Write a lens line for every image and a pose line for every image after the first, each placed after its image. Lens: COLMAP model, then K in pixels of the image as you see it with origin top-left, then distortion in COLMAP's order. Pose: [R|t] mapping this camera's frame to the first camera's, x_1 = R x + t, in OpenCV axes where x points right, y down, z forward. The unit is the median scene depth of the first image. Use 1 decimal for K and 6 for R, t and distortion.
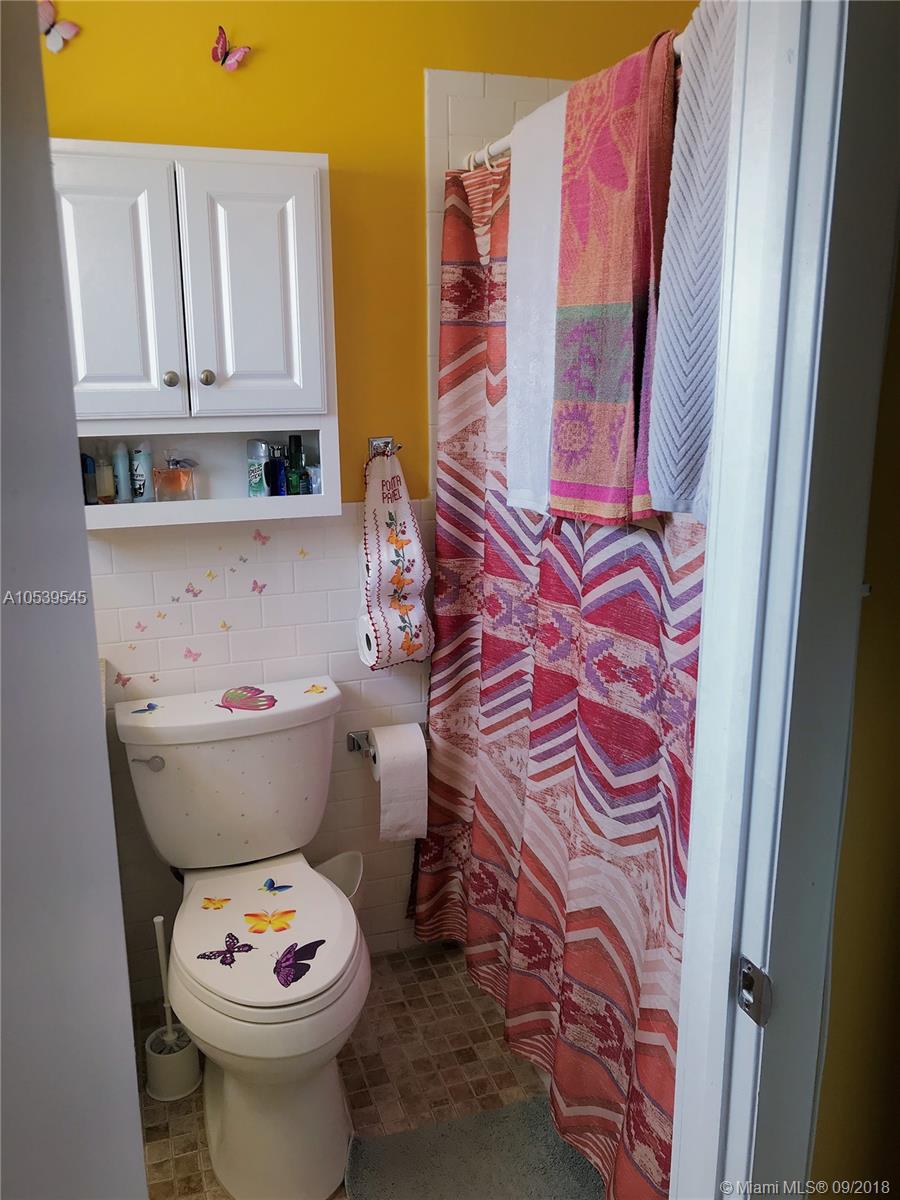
lens RADIAL K [[1005.5, 0, 444.6], [0, 1005.5, 600.5], [0, 0, 1]] dist [0.055988, -0.073069]
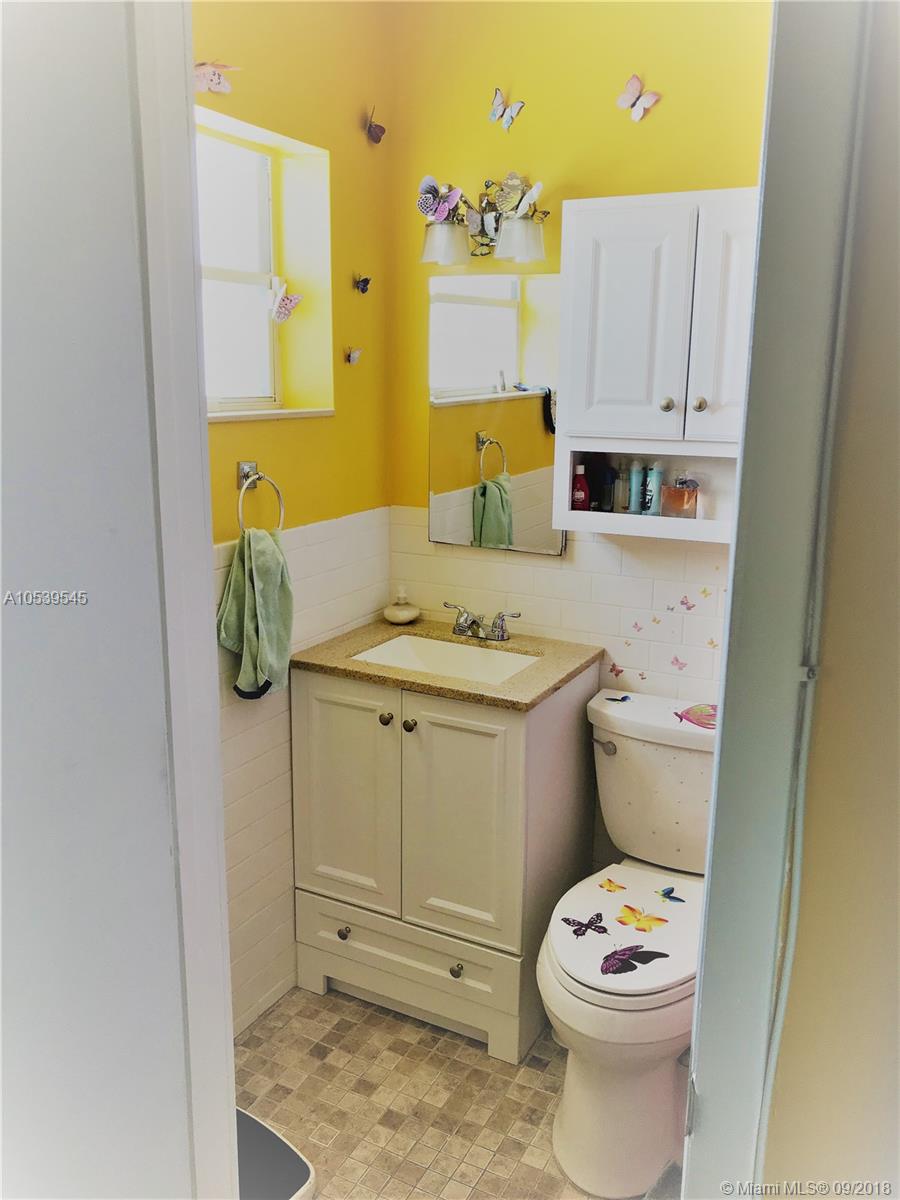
lens RADIAL K [[1005.5, 0, 444.5], [0, 1005.5, 595.8], [0, 0, 1]] dist [0.055988, -0.073069]
pose [[0.680871, 0.171490, -0.712044, 0.353352], [-0.189106, 0.980399, 0.055294, -0.030034], [0.707569, 0.097004, 0.699954, 0.082111]]
